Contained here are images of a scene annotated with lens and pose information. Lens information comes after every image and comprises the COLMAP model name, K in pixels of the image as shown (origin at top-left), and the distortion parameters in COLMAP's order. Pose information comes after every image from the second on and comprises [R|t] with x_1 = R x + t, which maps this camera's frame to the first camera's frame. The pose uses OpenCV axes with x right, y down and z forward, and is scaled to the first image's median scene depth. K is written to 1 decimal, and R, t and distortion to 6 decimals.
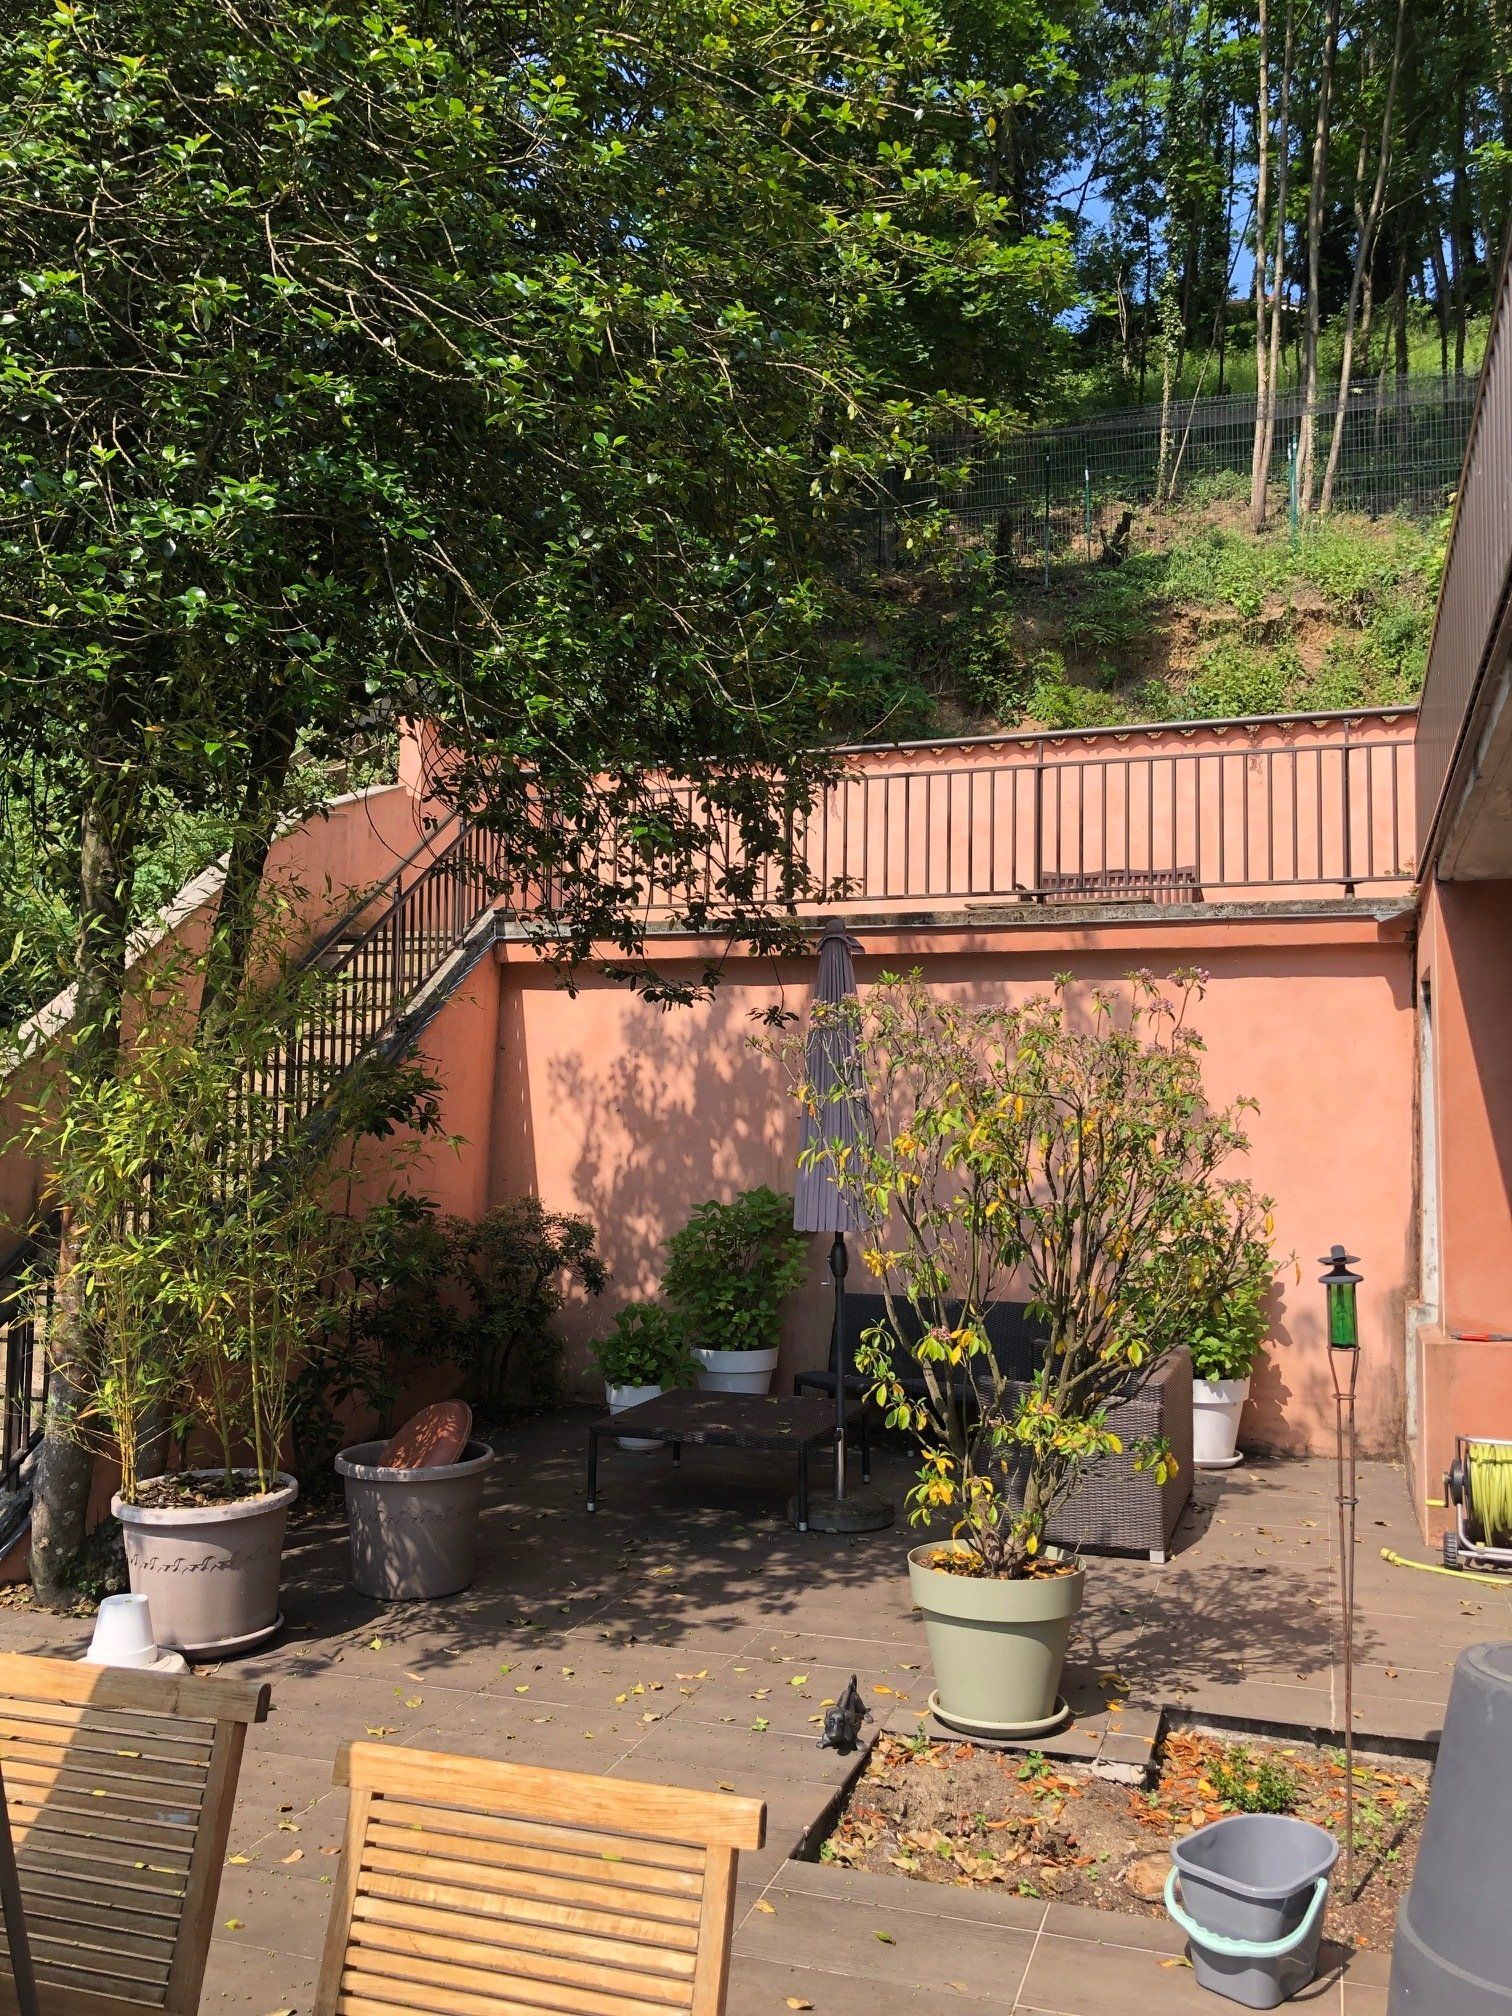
lens RADIAL K [[1450.4, 0, 755.4], [0, 1450.4, 989.0], [0, 0, 1]] dist [0.031552, -0.003954]
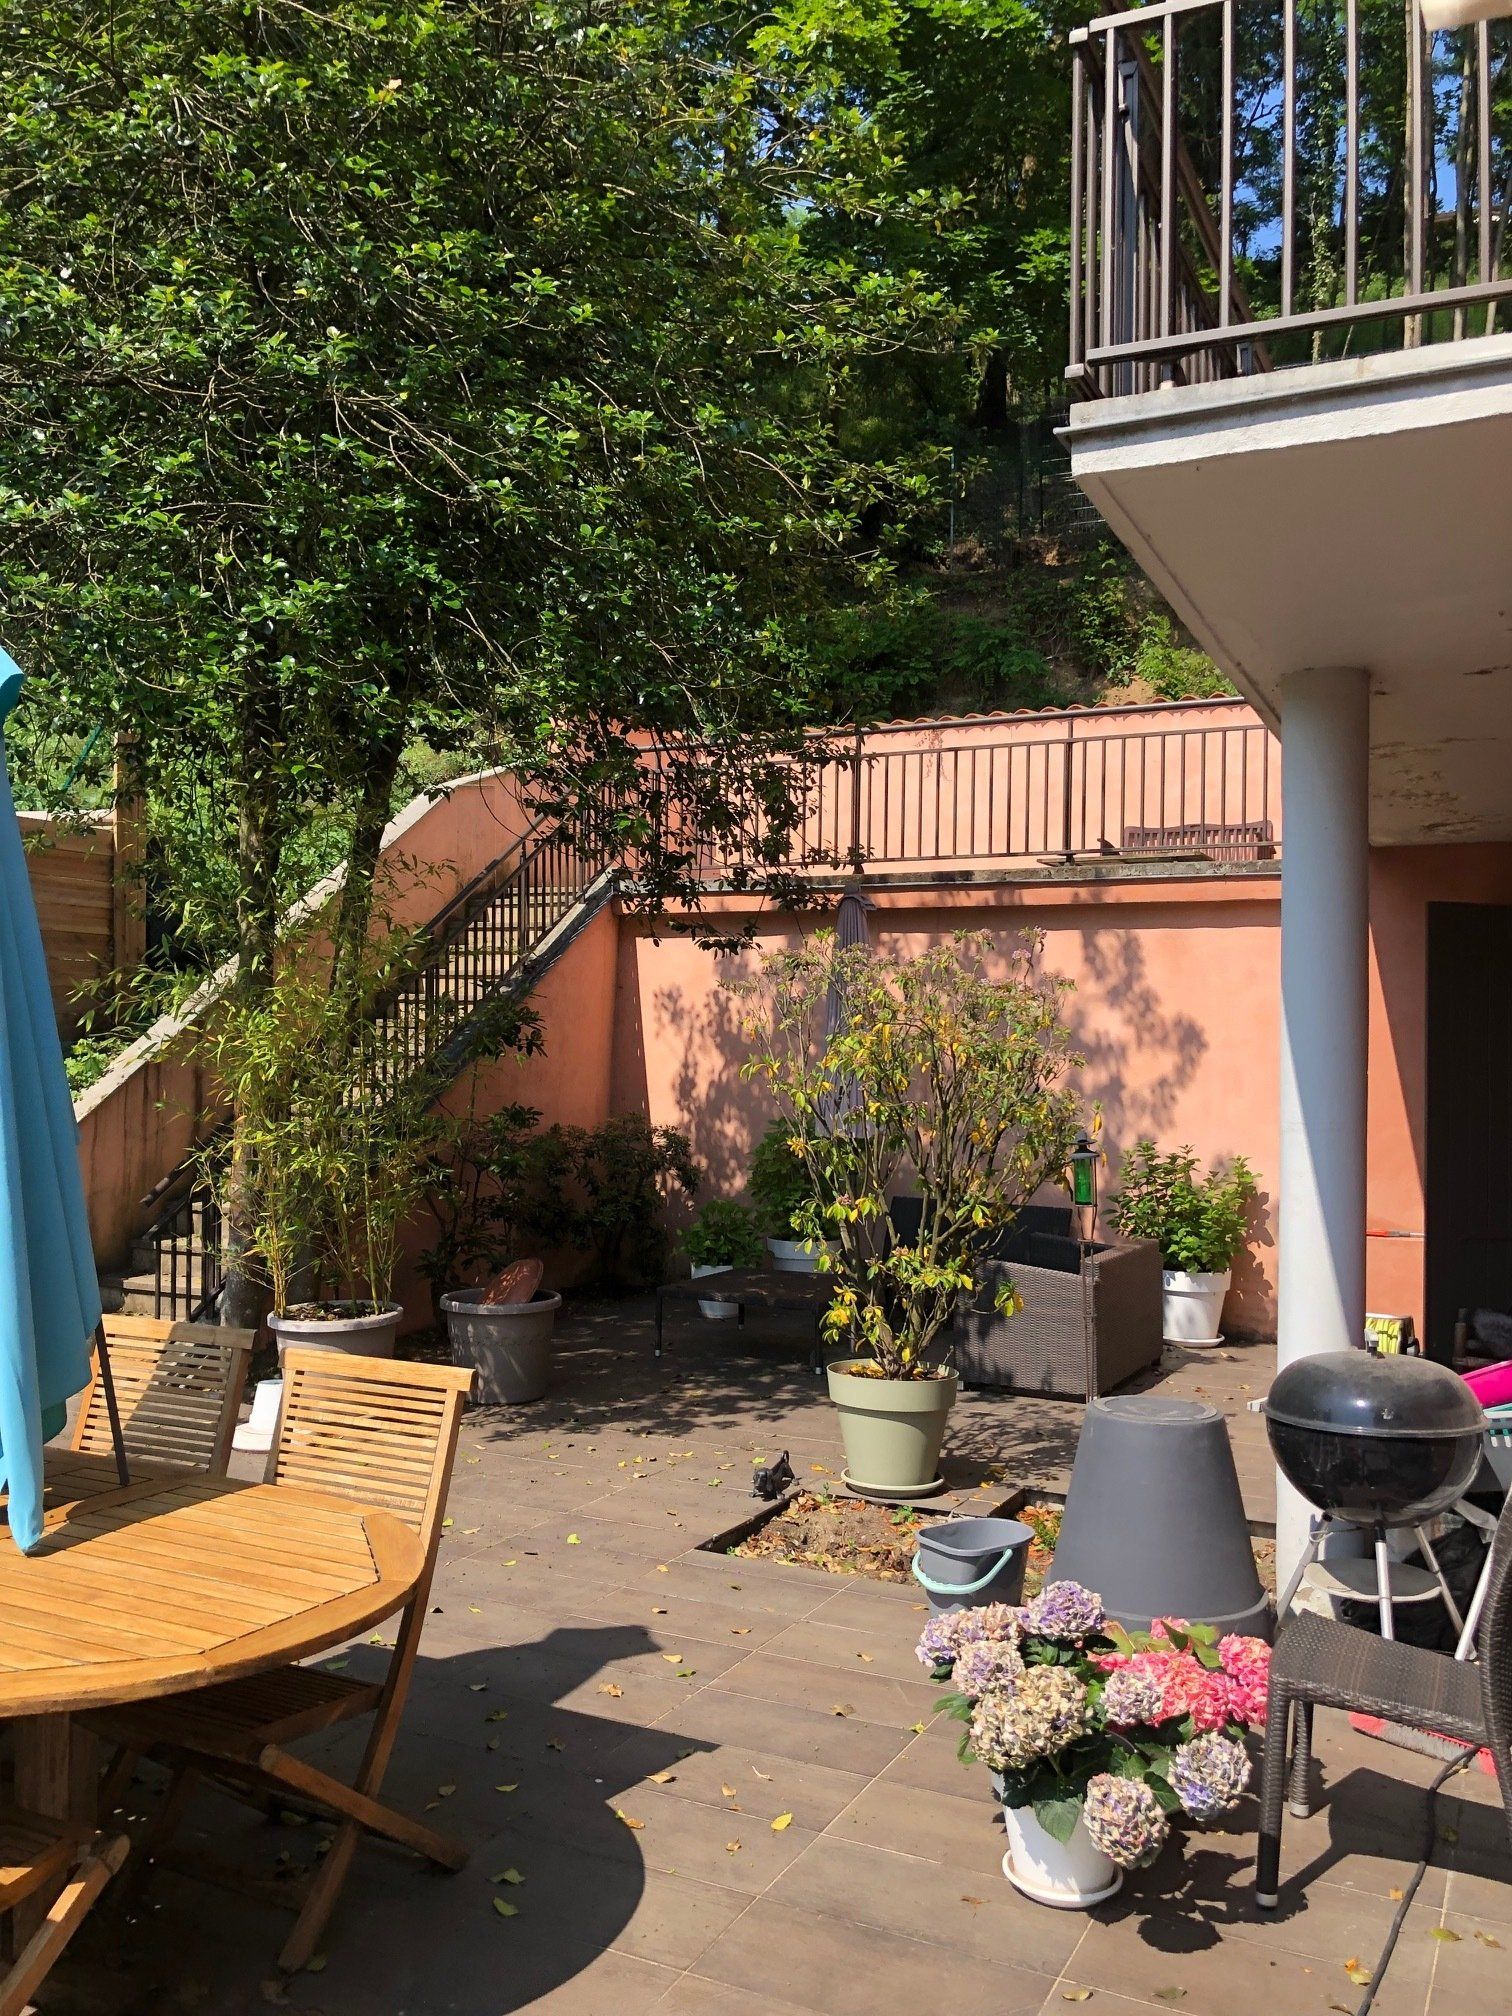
lens RADIAL K [[1335.4, 0, 756.0], [0, 1335.4, 1008.0], [0, 0, 1]] dist [0.087581, -0.090938]
pose [[0.994022, 0.006513, -0.108989, 0.121333], [-0.000428, 0.998444, 0.055767, -0.005792], [0.109183, -0.055387, 0.992477, -0.151053]]
